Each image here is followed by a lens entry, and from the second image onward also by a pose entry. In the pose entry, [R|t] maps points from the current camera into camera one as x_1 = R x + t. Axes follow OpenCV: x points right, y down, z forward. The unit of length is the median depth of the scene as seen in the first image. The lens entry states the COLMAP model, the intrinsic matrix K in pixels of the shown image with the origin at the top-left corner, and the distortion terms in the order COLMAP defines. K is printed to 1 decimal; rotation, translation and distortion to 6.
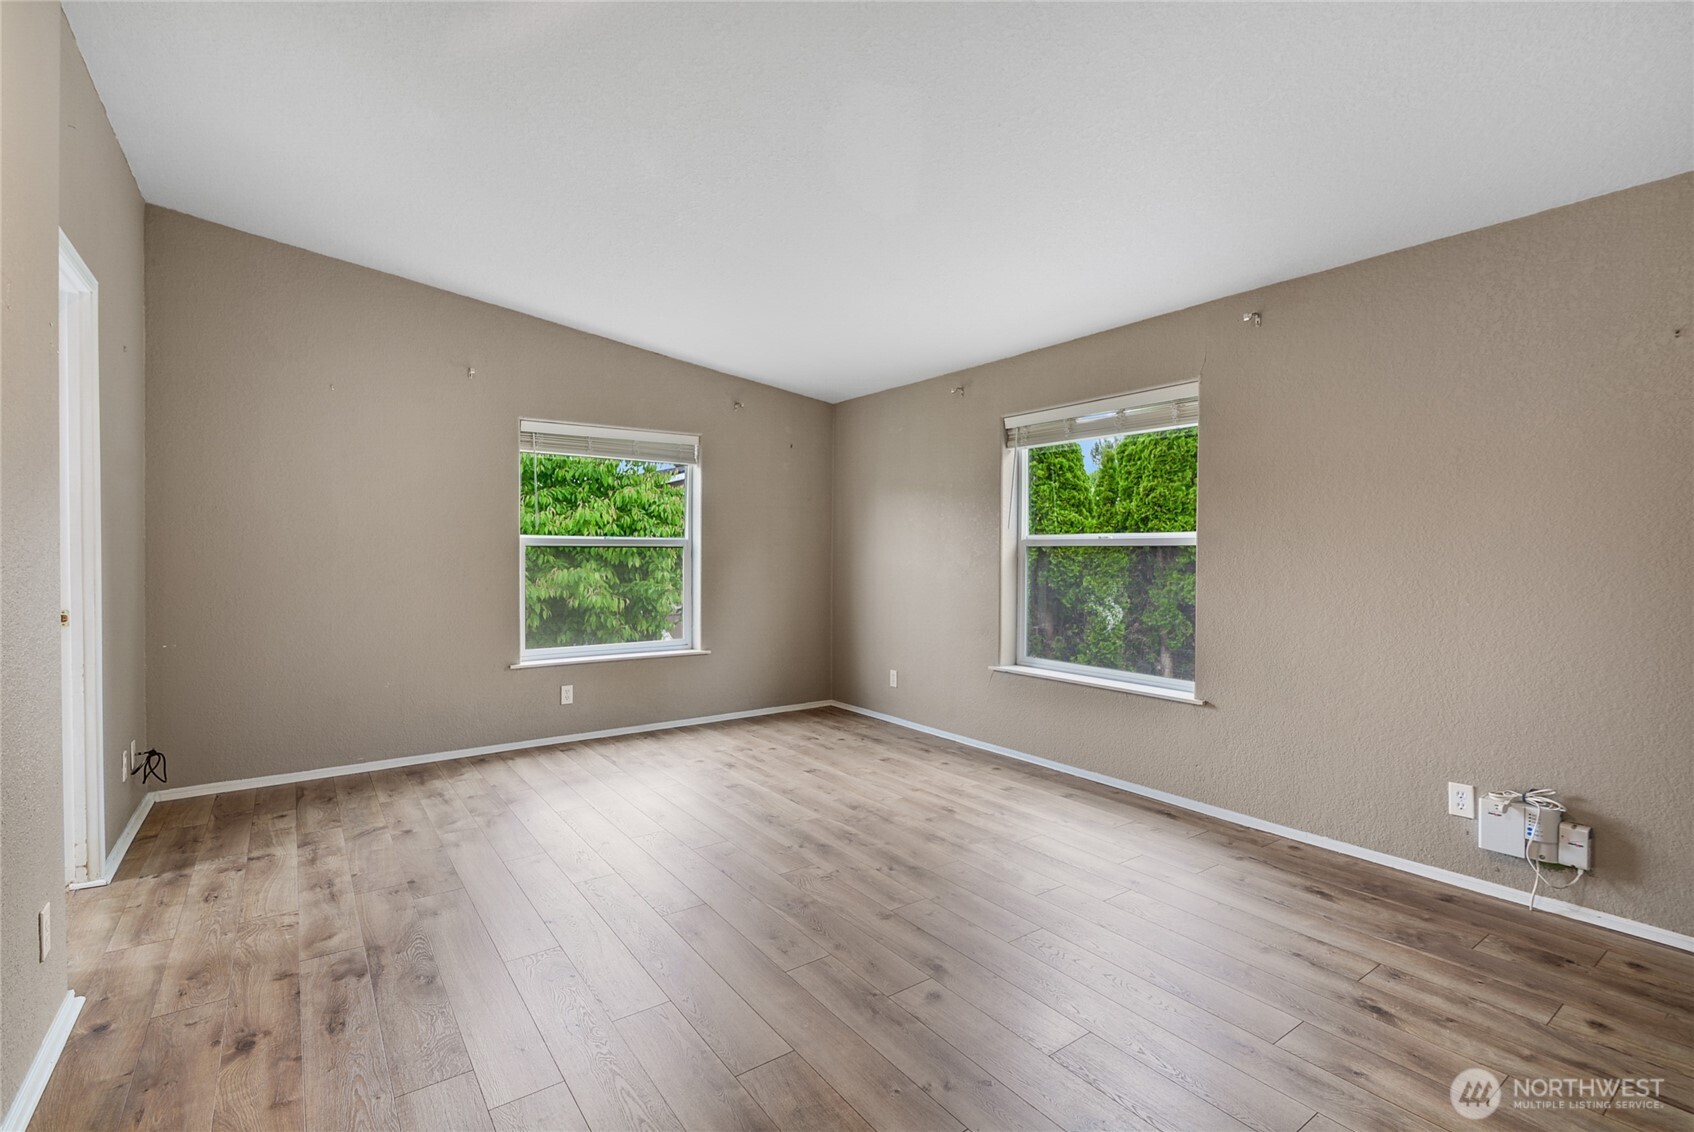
lens RADIAL K [[754.7, 0, 847.0], [0, 754.7, 566.0], [0, 0, 1]] dist [0.000345, -0.012061]
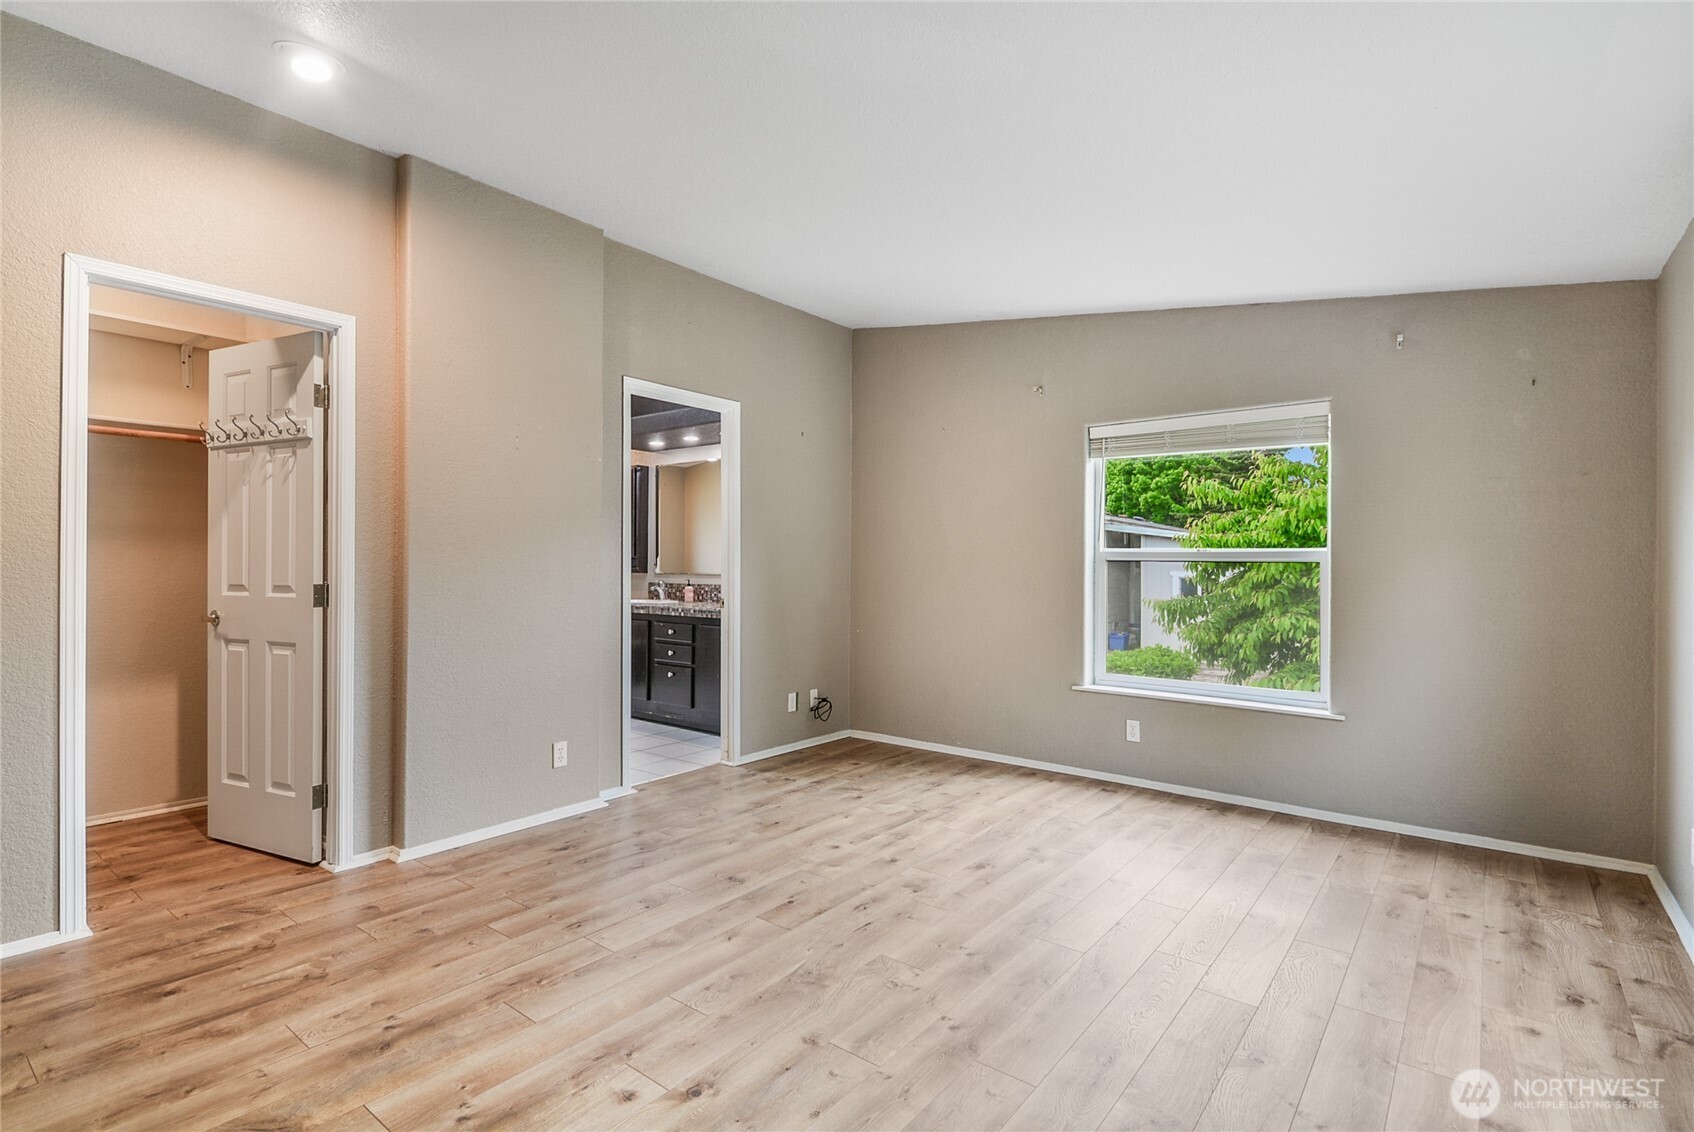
lens RADIAL K [[818.2, 0, 847.0], [0, 818.2, 566.0], [0, 0, 1]] dist [0.017148, -0.025418]
pose [[0.267477, 0.007262, -0.963537, 0.674581], [-0.025877, 0.999665, 0.000351, -0.018439], [0.963217, 0.024840, 0.267575, 0.619579]]
